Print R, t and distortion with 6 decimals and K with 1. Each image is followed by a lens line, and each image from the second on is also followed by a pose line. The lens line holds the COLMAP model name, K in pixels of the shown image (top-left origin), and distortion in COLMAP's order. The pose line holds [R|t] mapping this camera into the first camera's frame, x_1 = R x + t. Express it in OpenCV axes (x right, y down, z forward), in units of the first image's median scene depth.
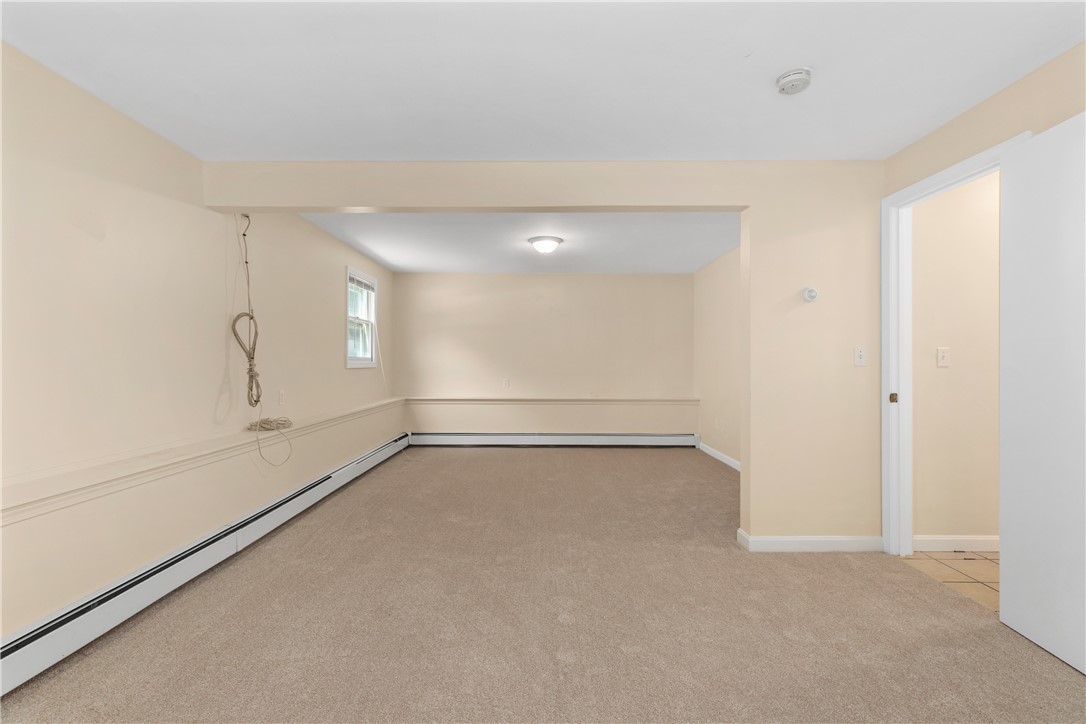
lens RADIAL K [[497.7, 0, 545.6], [0, 497.7, 360.7], [0, 0, 1]] dist [0.008107, -0.000990]
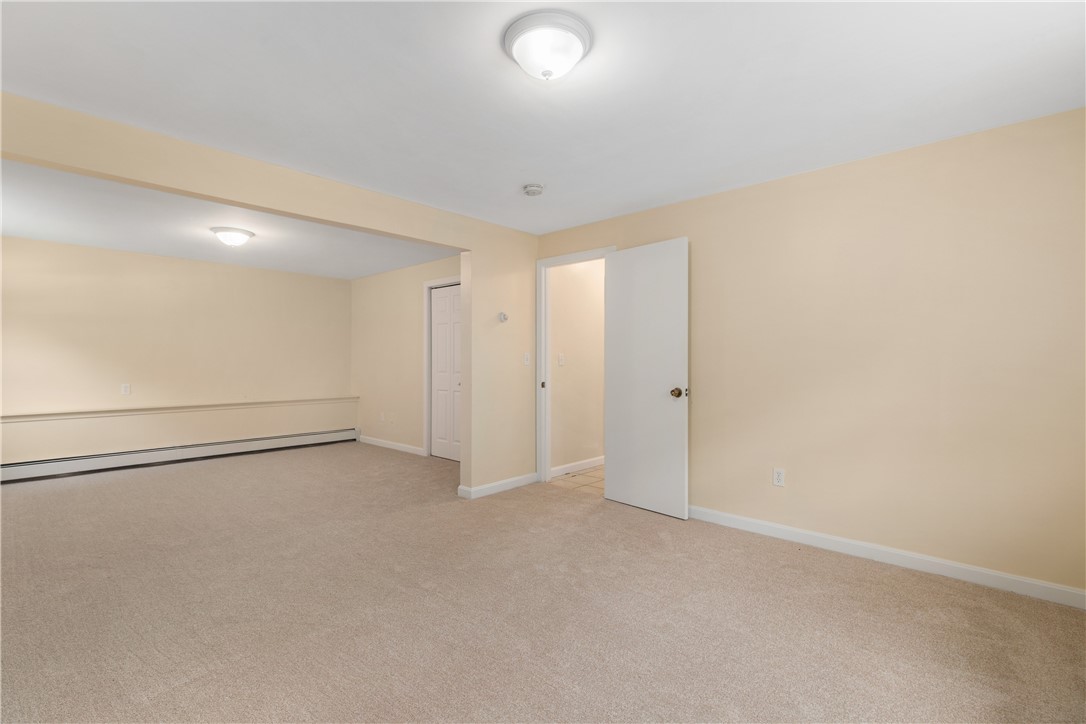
lens RADIAL K [[497.7, 0, 534.4], [0, 497.7, 361.6], [0, 0, 1]] dist [0.008107, -0.000990]
pose [[0.685067, -0.002429, 0.728476, -0.490522], [-0.000227, 0.999994, 0.003547, -0.005983], [-0.728480, -0.002596, 0.685062, -0.078652]]
